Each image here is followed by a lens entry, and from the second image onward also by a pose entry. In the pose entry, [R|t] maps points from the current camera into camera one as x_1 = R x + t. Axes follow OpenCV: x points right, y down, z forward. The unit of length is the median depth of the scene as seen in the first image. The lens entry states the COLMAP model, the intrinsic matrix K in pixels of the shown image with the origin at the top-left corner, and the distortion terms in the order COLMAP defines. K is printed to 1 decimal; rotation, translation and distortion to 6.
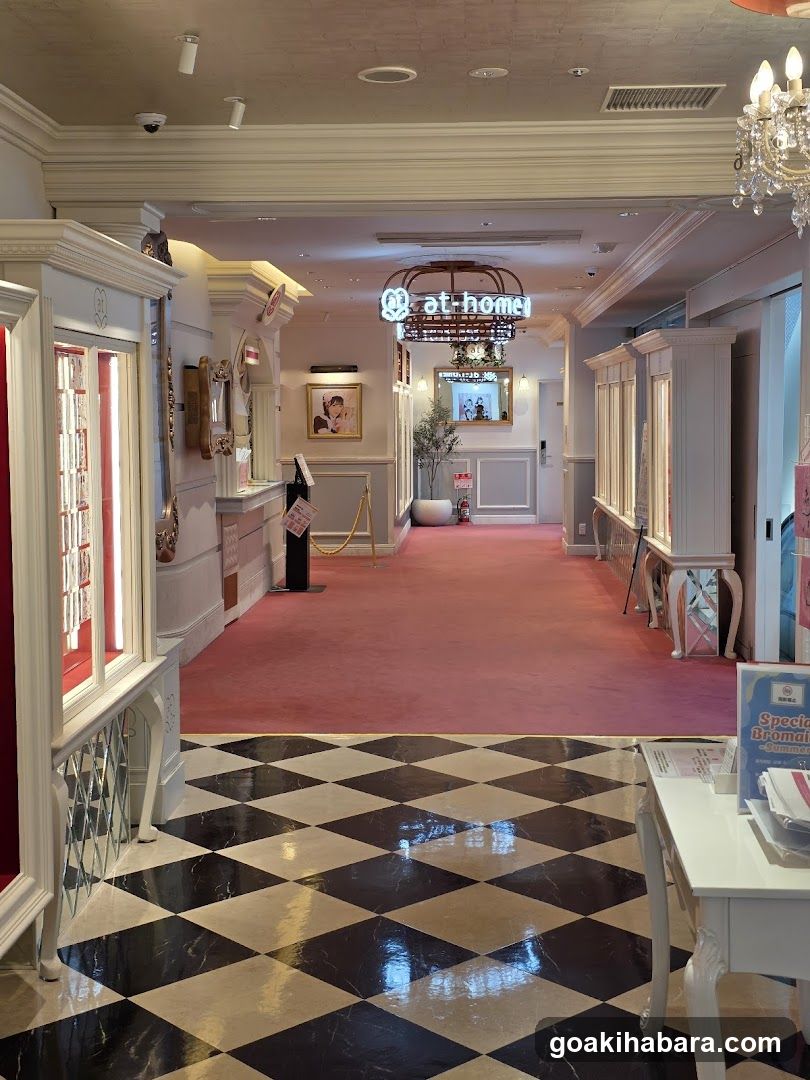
lens RADIAL K [[1550.3, 0, 432.9], [0, 1550.3, 531.0], [0, 0, 1]] dist [0.132033, 0.000000]
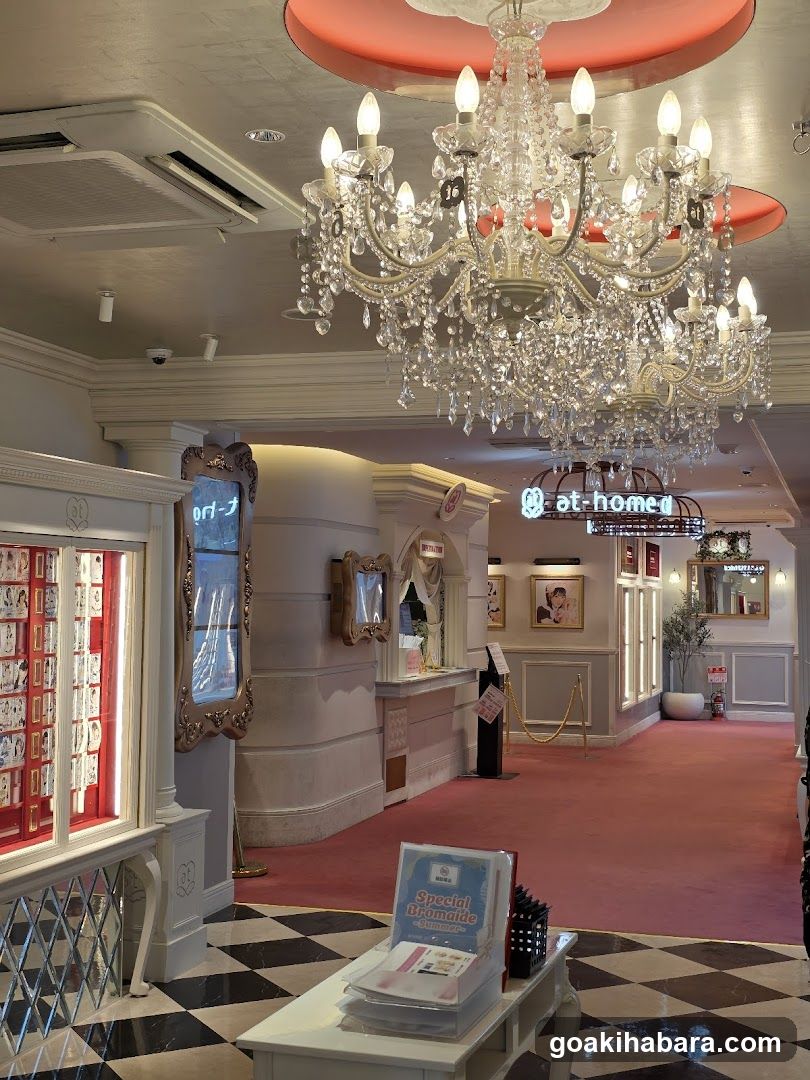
lens RADIAL K [[1550.3, 0, 404.9], [0, 1550.3, 536.0], [0, 0, 1]] dist [0.132033, 0.000000]
pose [[0.967072, 0.005862, -0.254434, 0.129371], [-0.035668, 0.992990, -0.112691, -0.001686], [0.251990, 0.118055, 0.960502, -0.021219]]
